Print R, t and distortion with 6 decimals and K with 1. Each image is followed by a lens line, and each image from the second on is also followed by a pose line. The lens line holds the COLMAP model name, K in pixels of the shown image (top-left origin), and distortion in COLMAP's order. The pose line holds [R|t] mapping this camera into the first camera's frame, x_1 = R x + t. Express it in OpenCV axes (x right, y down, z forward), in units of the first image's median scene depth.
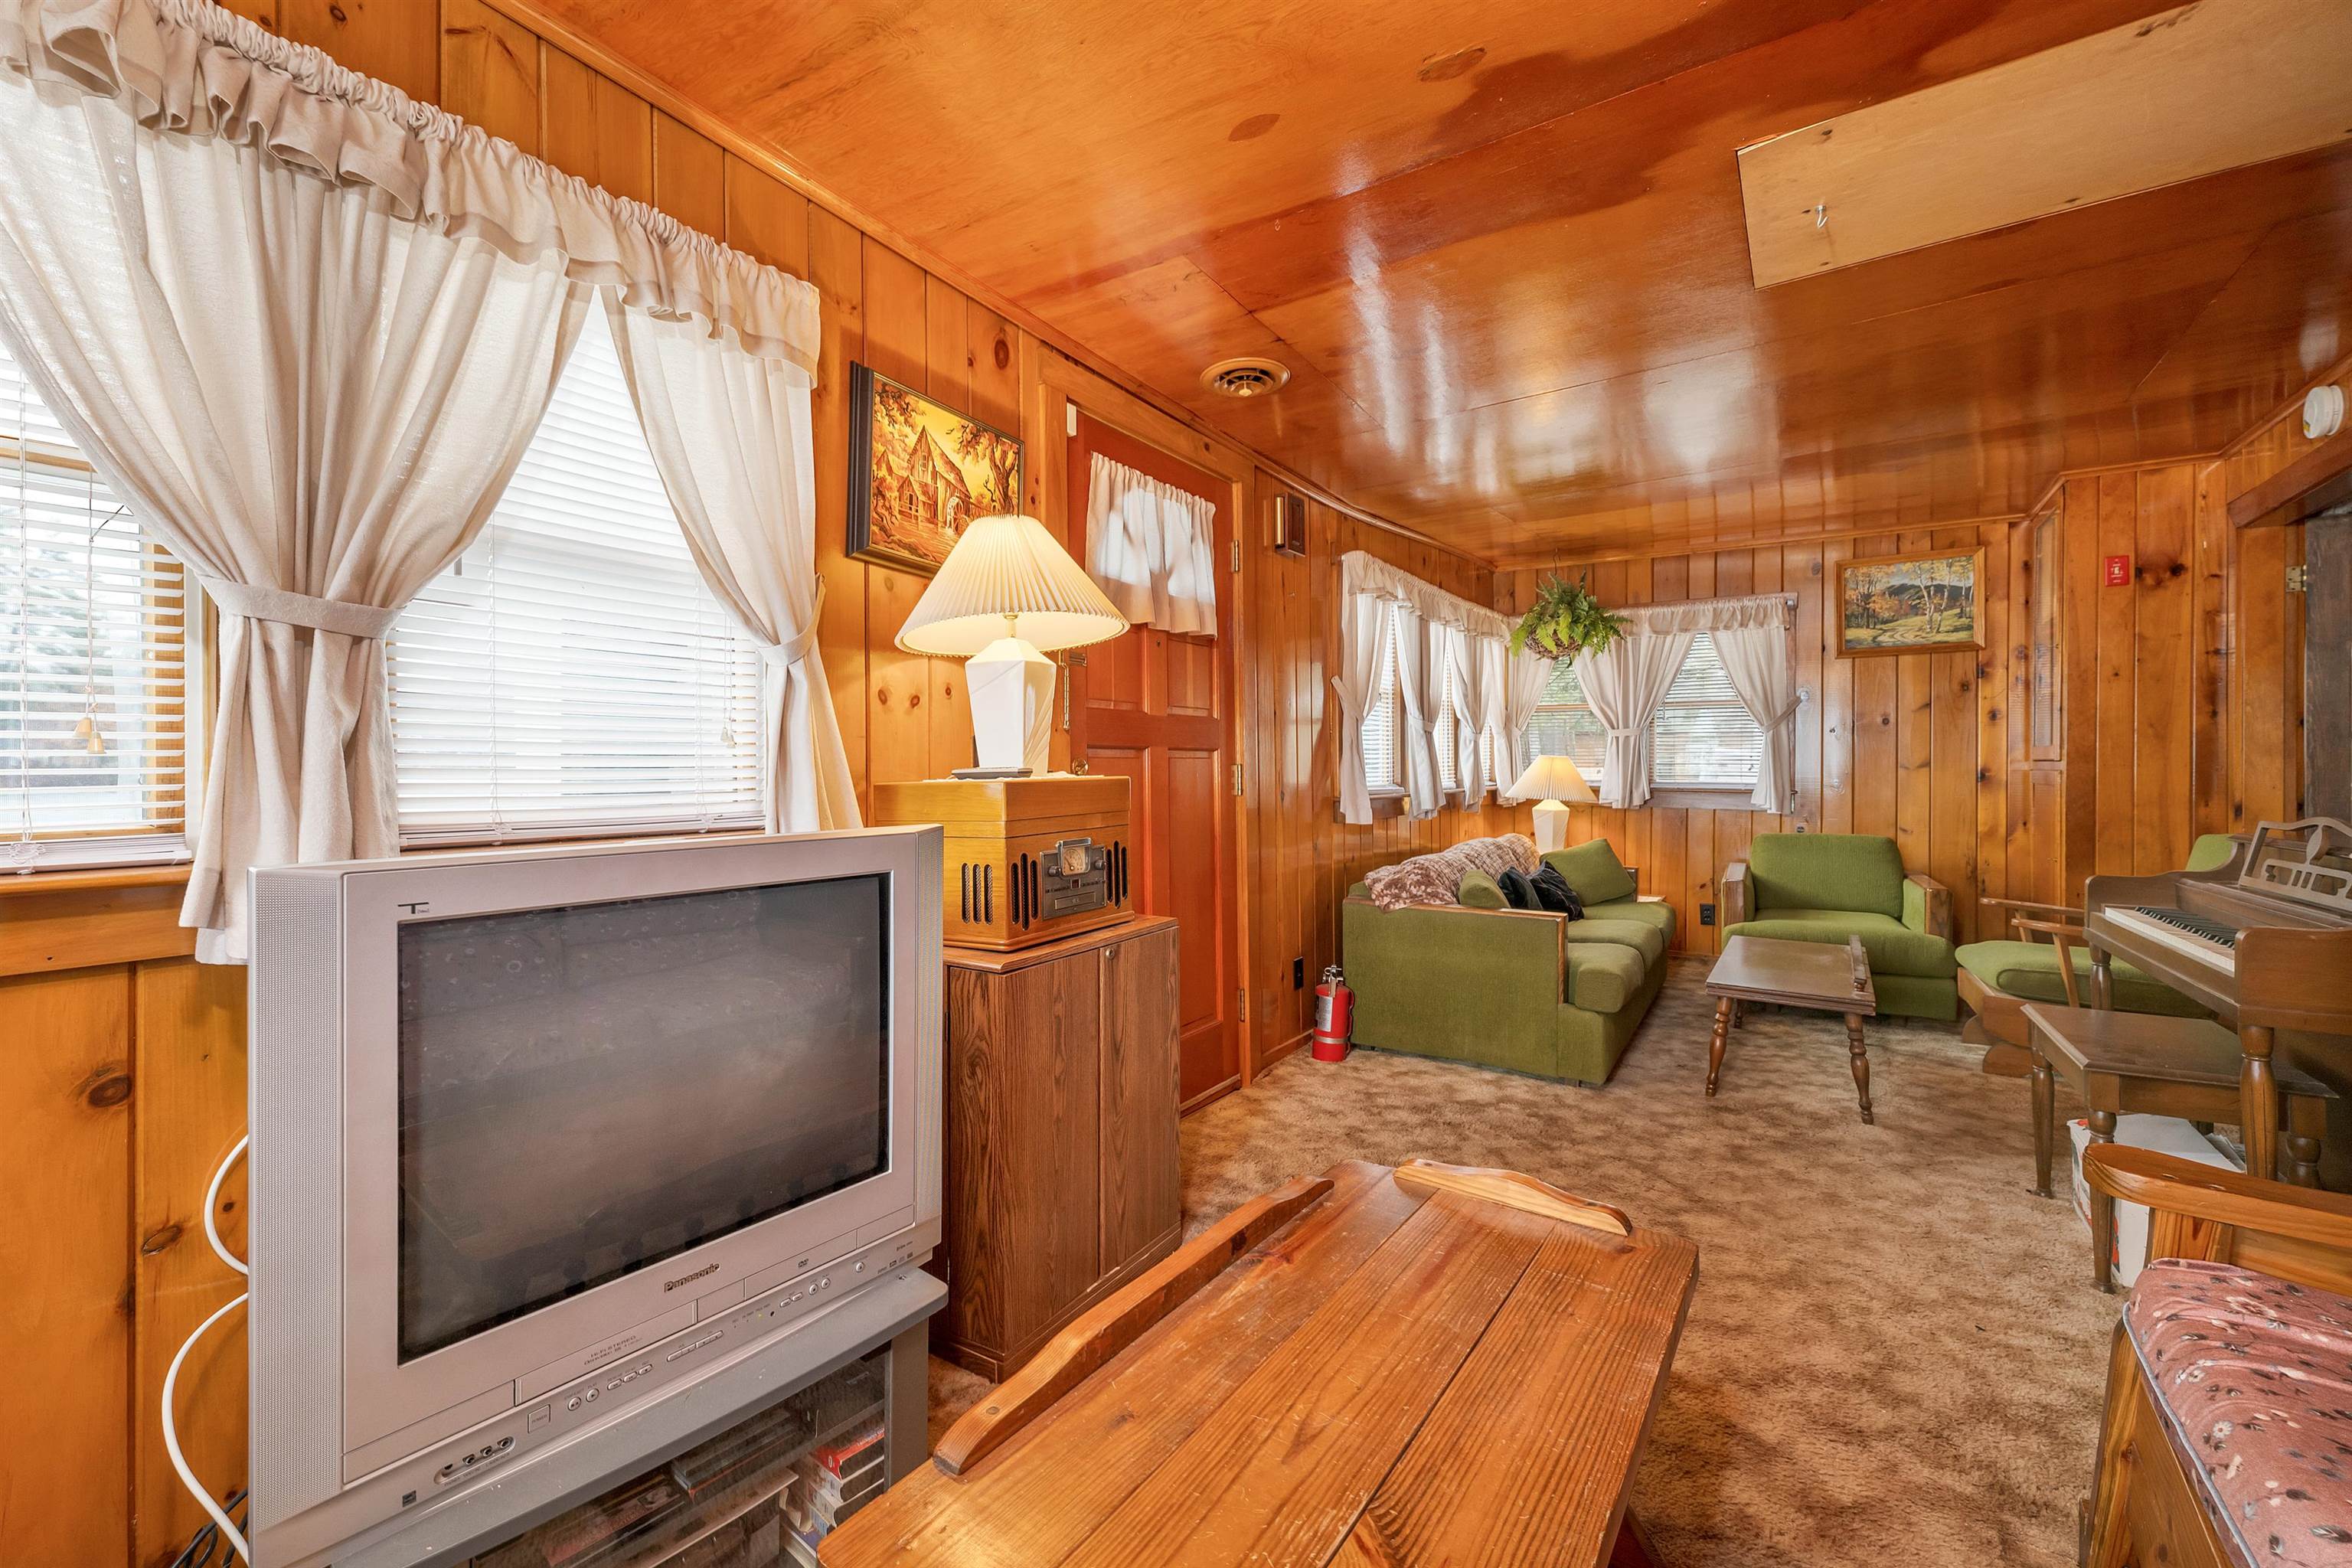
lens RADIAL K [[968.6, 0, 1174.2], [0, 968.6, 767.2], [0, 0, 1]] dist [0.000409, 0.000008]
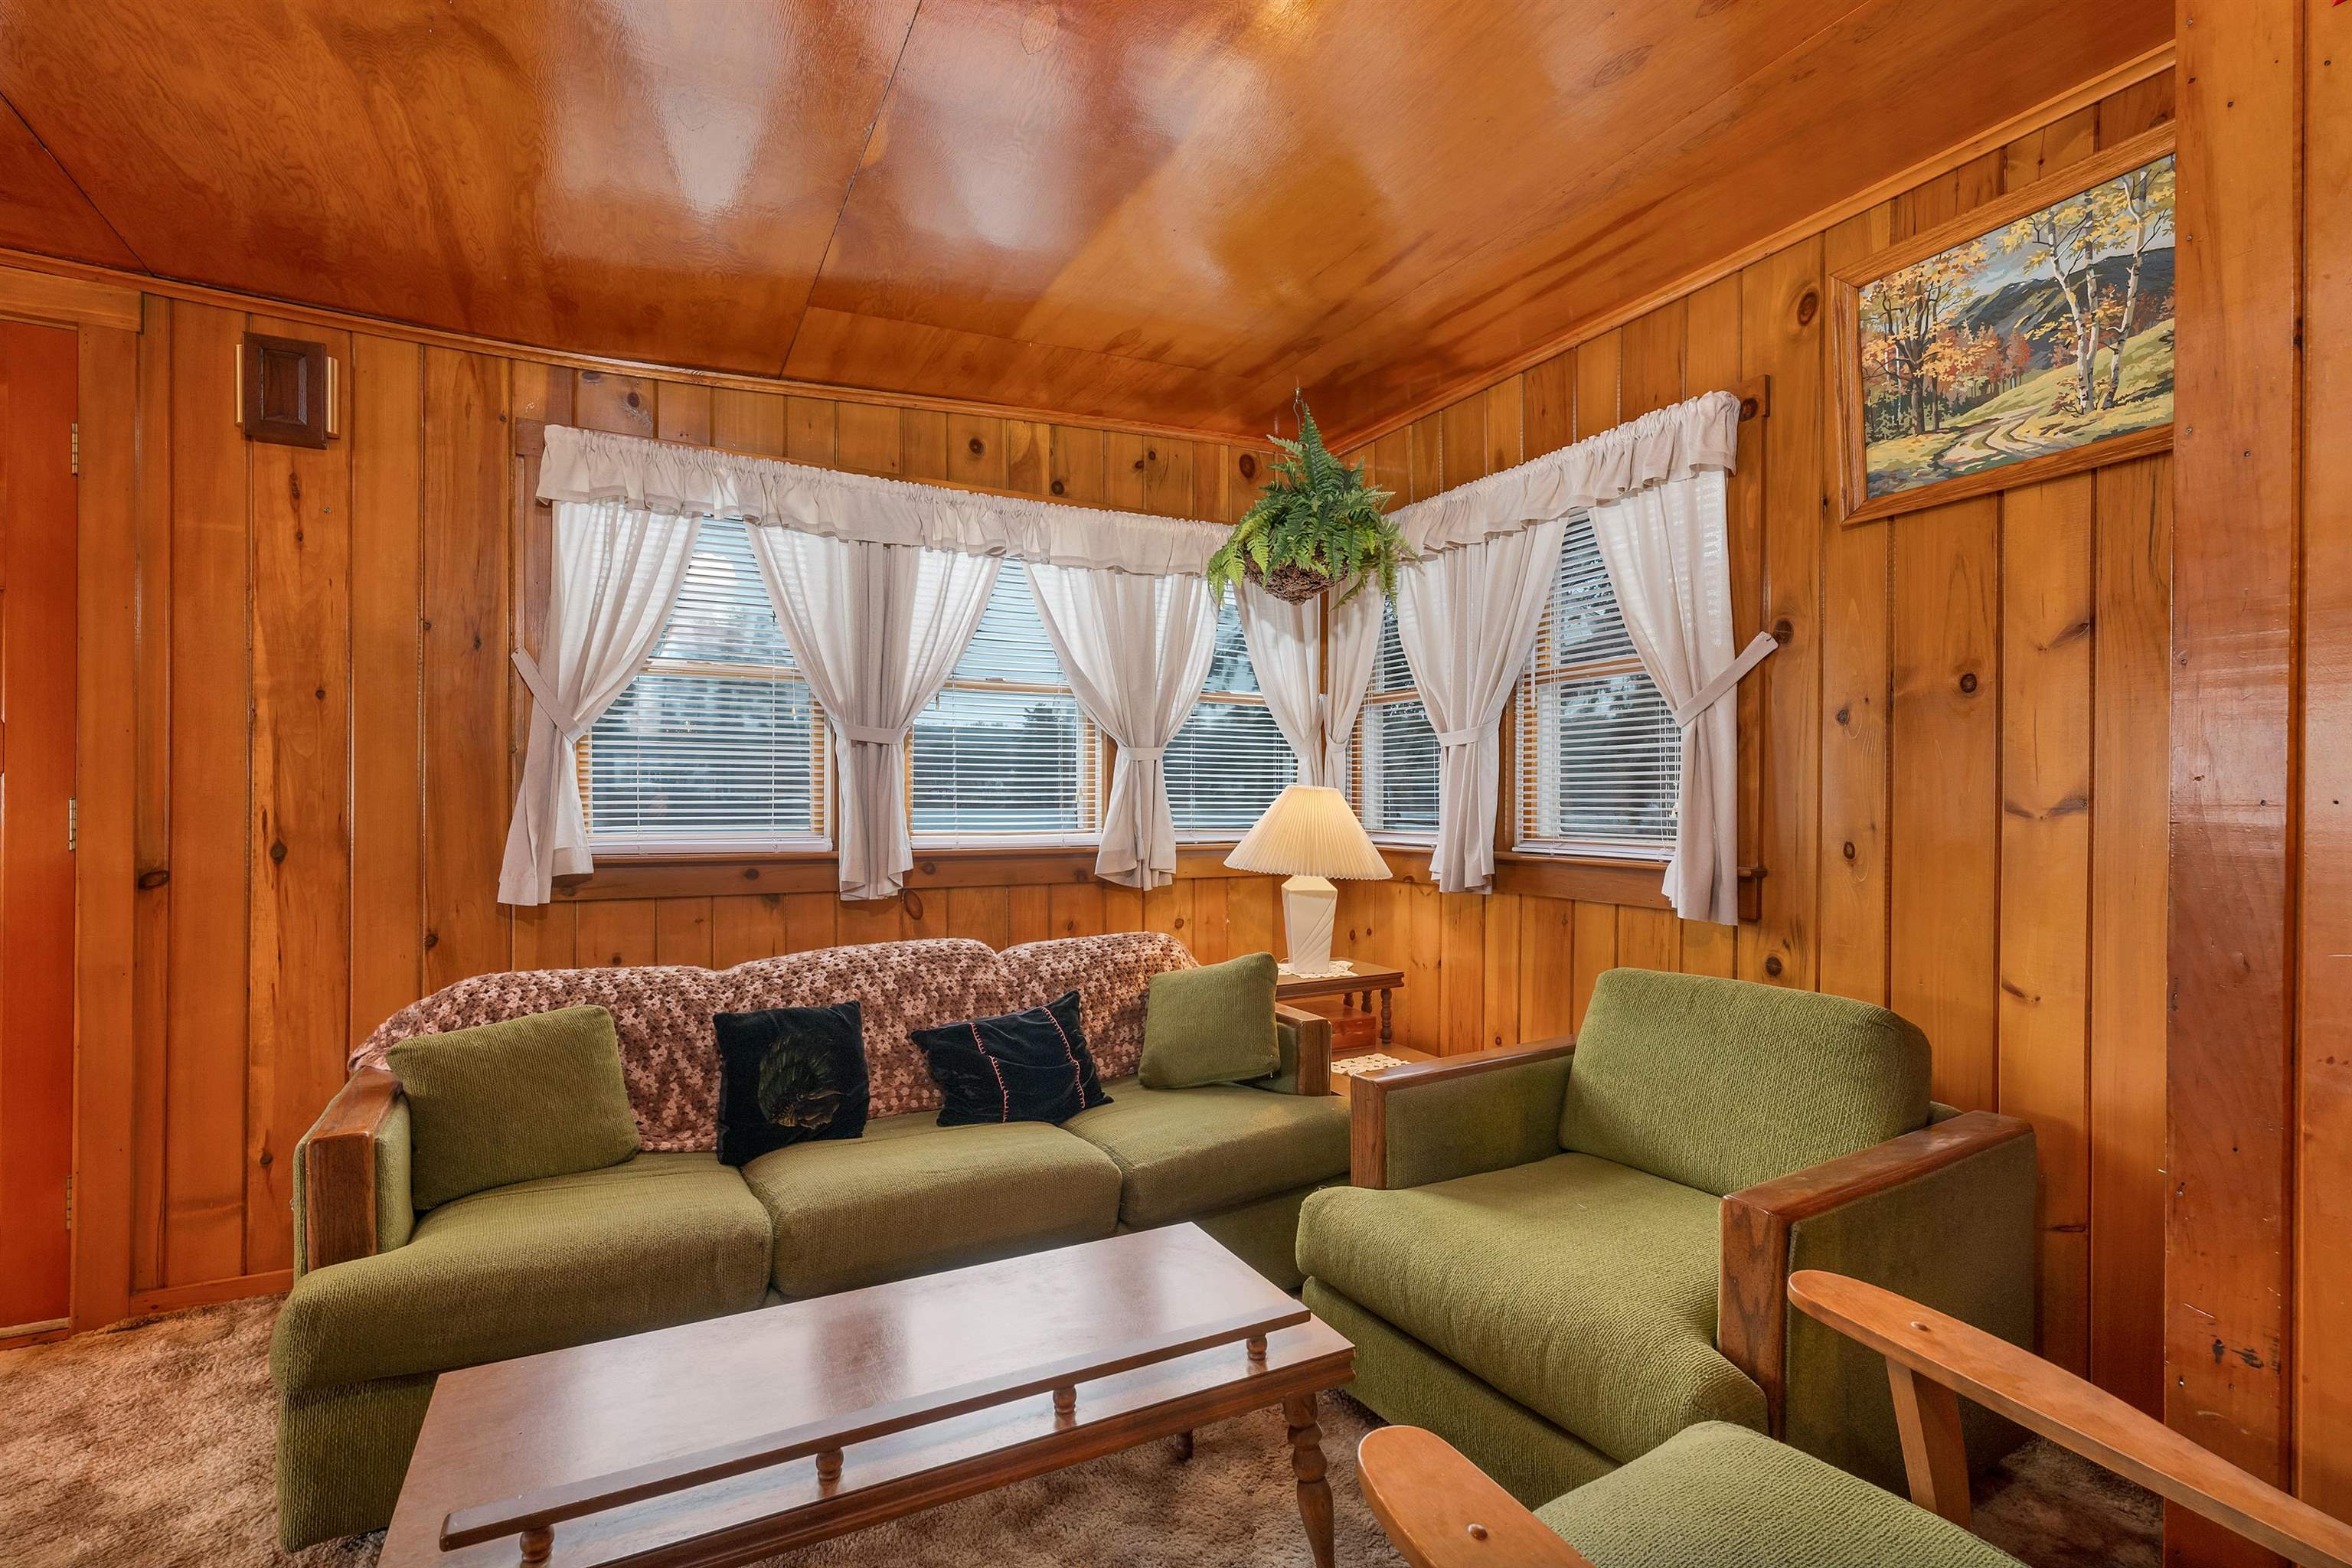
lens RADIAL K [[1044.5, 0, 1169.5], [0, 1044.5, 804.5], [0, 0, 1]] dist [0.001333, -0.000077]
pose [[0.877274, 0.001549, -0.479988, 0.788255], [-0.004114, 0.999982, -0.004293, 0.000807], [0.479973, 0.005741, 0.877265, 0.618388]]
